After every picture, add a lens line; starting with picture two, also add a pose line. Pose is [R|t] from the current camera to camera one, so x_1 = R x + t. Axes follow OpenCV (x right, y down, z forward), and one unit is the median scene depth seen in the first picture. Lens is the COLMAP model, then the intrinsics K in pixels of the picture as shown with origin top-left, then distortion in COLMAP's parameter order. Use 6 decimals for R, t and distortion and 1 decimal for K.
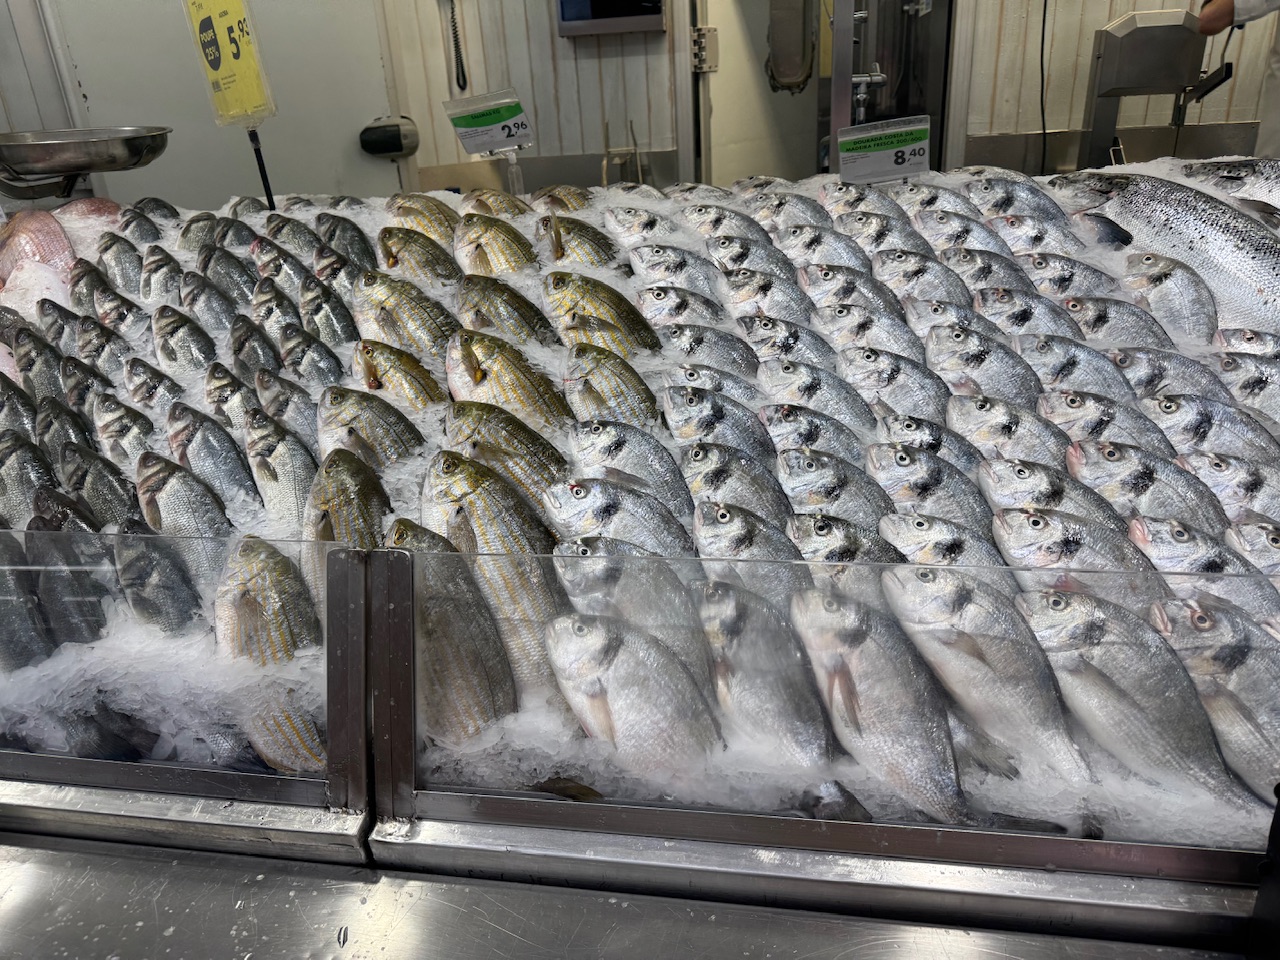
lens RADIAL K [[897.3, 0, 640.0], [0, 897.3, 480.0], [0, 0, 1]] dist [-0.000356, -0.002466]
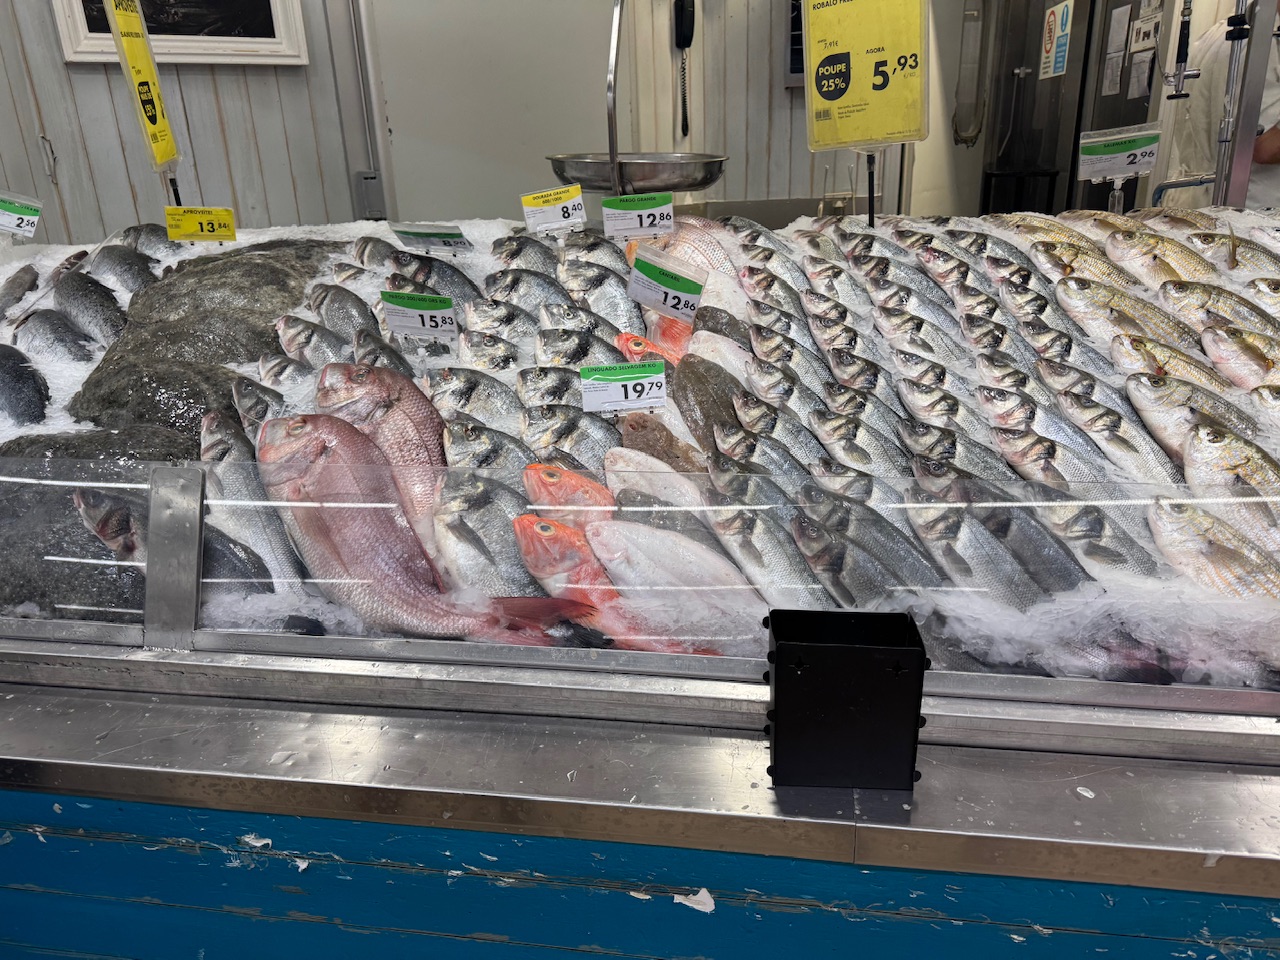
lens RADIAL K [[908.8, 0, 640.0], [0, 908.8, 480.0], [0, 0, 1]] dist [-0.002044, -0.000208]
pose [[0.999570, 0.012262, 0.026653, -0.749976], [-0.010658, 0.998170, -0.059519, 0.079192], [-0.027334, 0.059210, 0.997871, -0.080293]]
